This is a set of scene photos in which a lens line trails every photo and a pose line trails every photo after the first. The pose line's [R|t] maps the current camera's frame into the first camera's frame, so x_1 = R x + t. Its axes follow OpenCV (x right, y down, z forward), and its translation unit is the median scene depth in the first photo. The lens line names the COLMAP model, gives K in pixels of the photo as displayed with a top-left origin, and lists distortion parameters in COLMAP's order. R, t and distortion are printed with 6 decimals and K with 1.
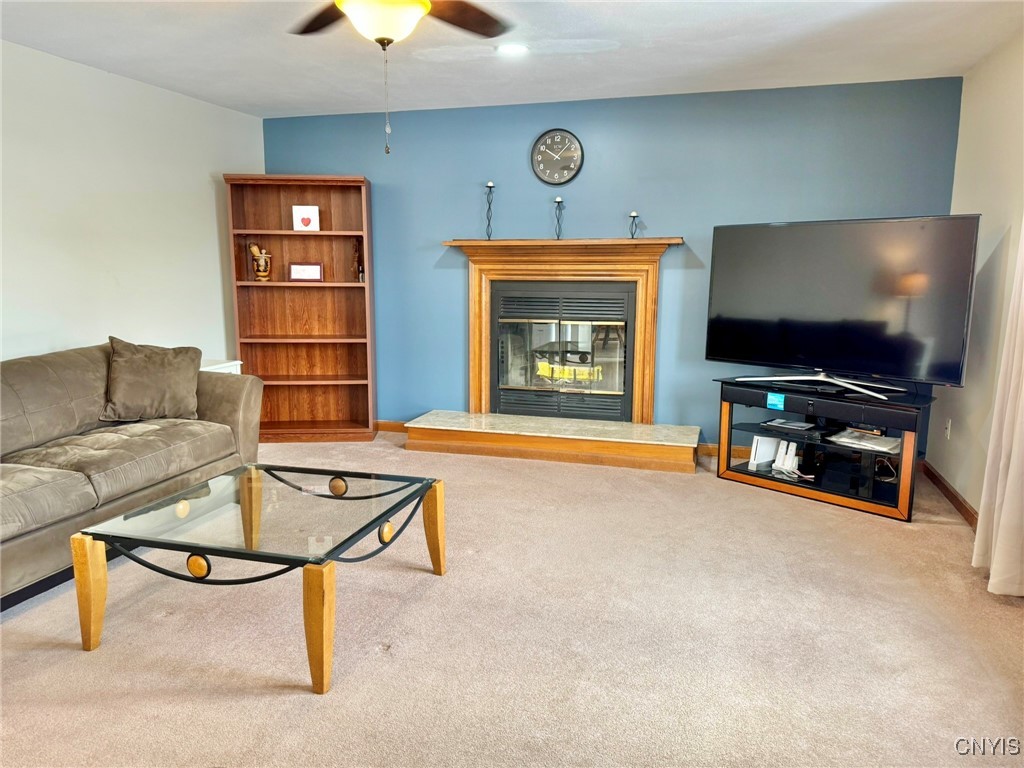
lens RADIAL K [[733.4, 0, 504.1], [0, 733.4, 389.6], [0, 0, 1]] dist [0.051777, -0.012893]
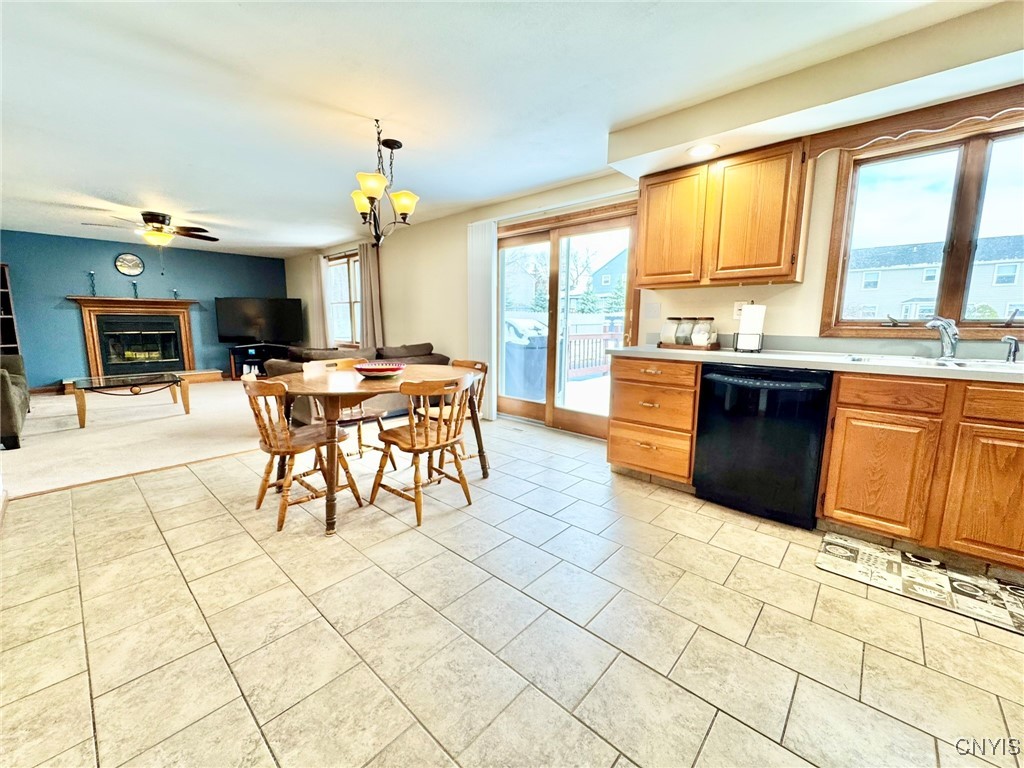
lens RADIAL K [[410.7, 0, 511.2], [0, 410.7, 382.4], [0, 0, 1]] dist [-0.002968, -0.000095]
pose [[0.432448, -0.134178, 0.891620, -0.634888], [0.146931, 0.986134, 0.077137, 0.146455], [-0.889607, 0.097649, 0.446166, -0.675554]]
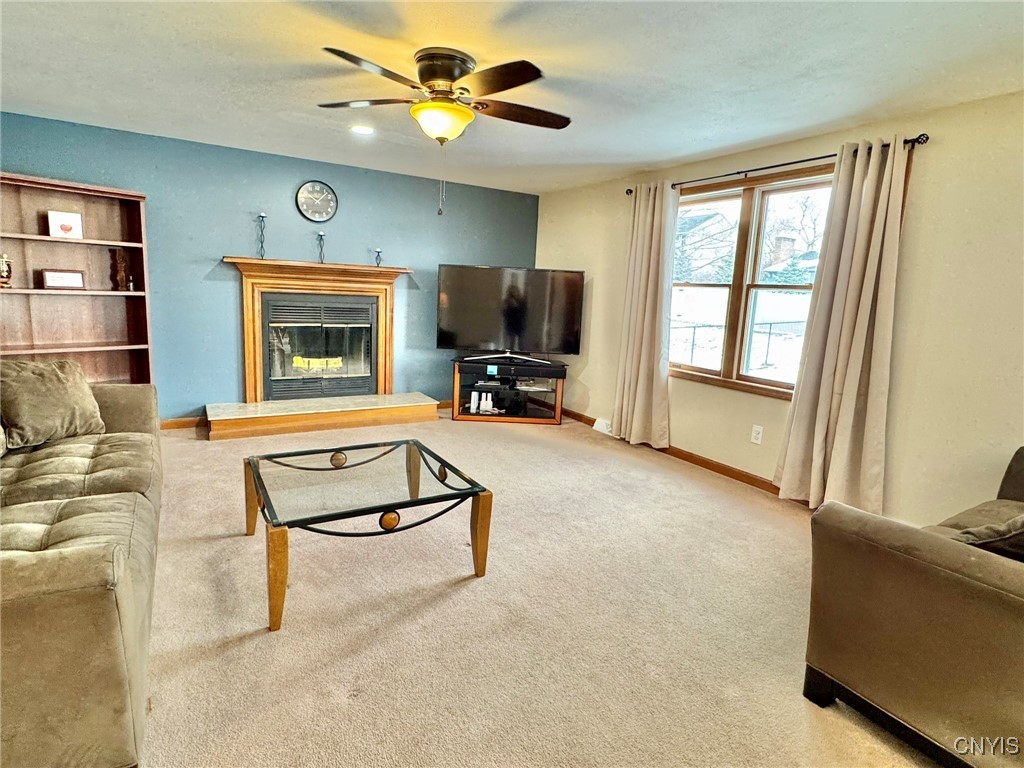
lens RADIAL K [[548.0, 0, 511.9], [0, 548.0, 377.2], [0, 0, 1]] dist [-0.000786, -0.001811]
pose [[0.672258, -0.089079, 0.734938, -0.441963], [0.079954, 0.995664, 0.047545, -0.019298], [-0.735986, 0.026799, 0.676466, 0.083751]]
